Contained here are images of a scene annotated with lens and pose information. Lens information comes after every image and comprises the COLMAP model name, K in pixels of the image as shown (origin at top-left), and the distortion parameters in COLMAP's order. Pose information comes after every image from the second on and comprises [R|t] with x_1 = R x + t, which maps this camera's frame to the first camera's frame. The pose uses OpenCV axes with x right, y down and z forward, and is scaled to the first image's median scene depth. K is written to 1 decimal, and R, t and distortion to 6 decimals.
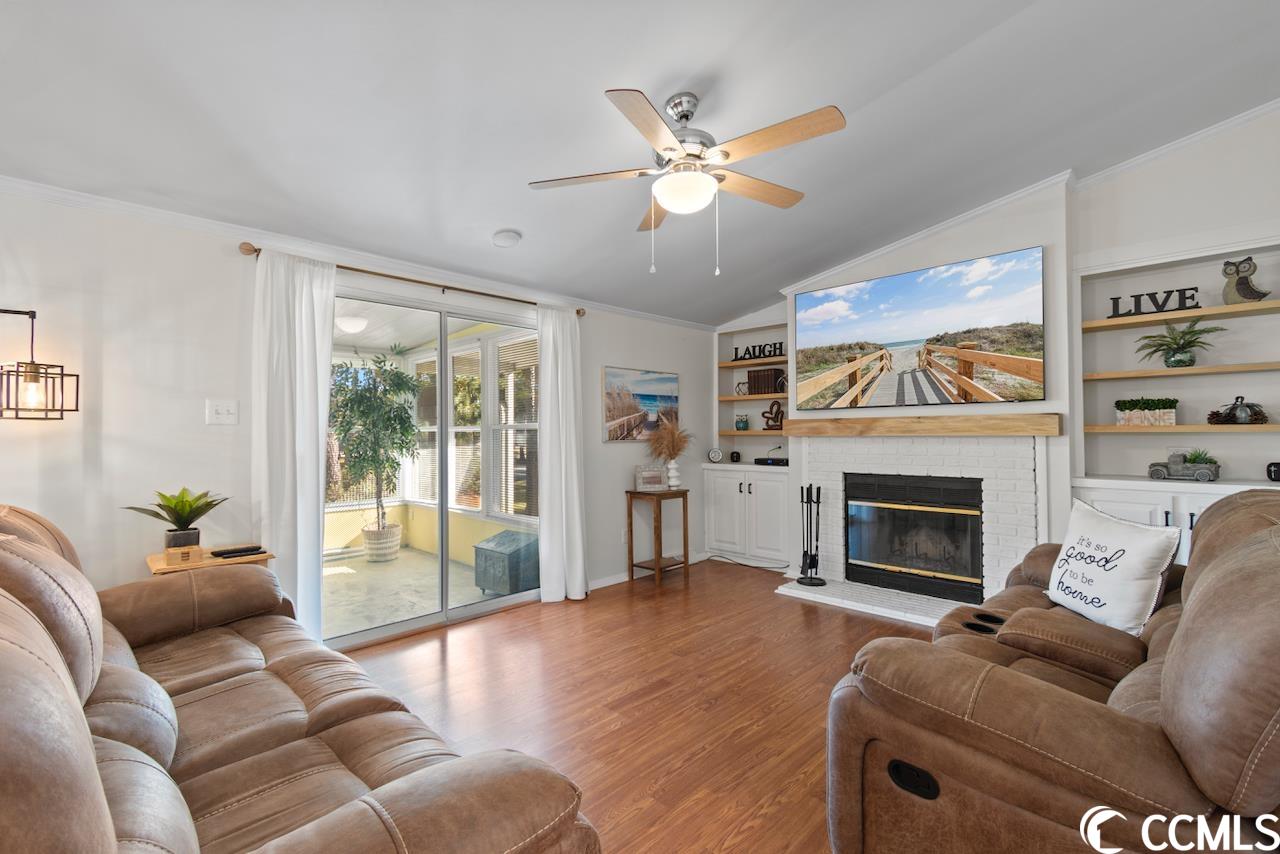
lens RADIAL K [[565.4, 0, 640.2], [0, 565.4, 421.8], [0, 0, 1]] dist [0.003830, -0.002311]
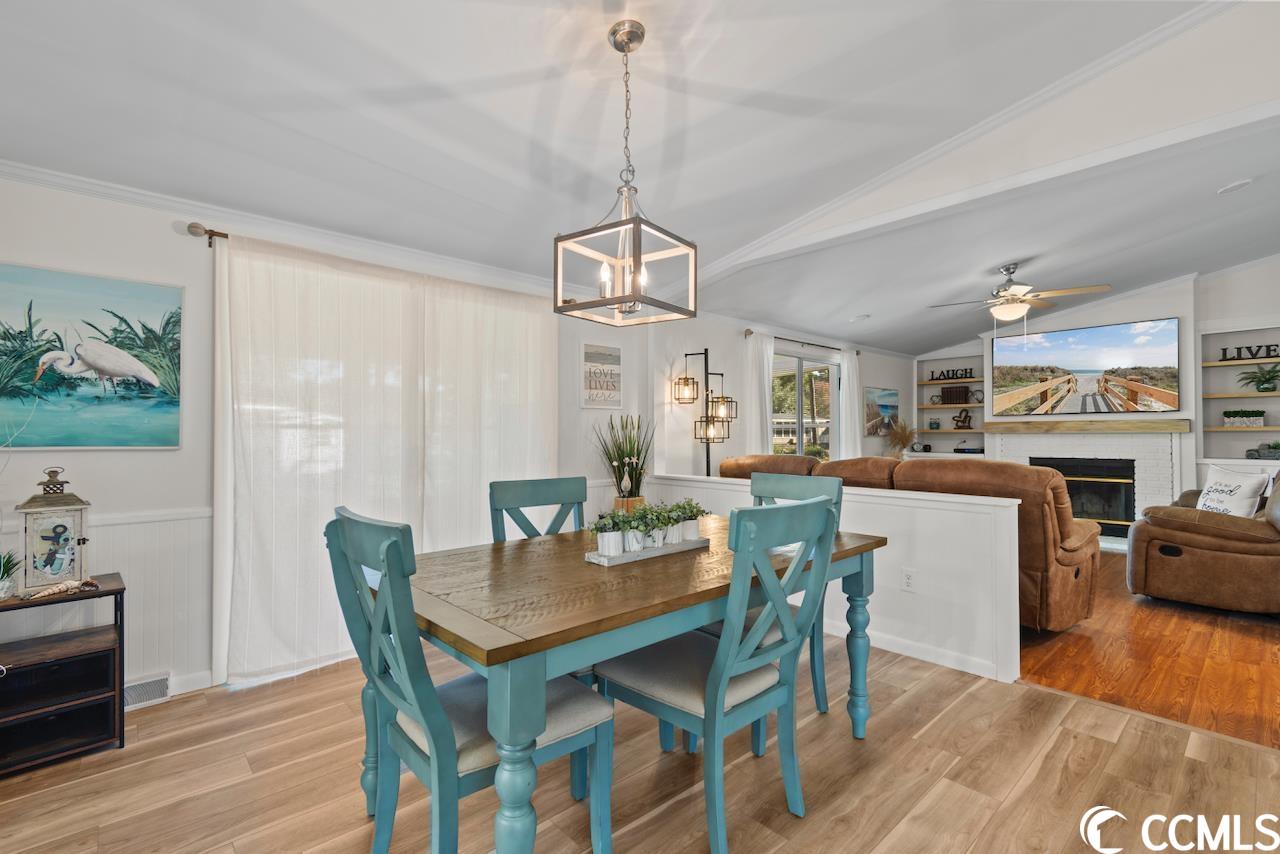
lens RADIAL K [[565.4, 0, 649.9], [0, 565.4, 424.4], [0, 0, 1]] dist [0.003830, -0.002311]
pose [[0.998333, 0.003860, -0.057586, -0.712005], [-0.003663, 0.999987, 0.003512, 0.000138], [0.057599, -0.003295, 0.998334, -0.717730]]
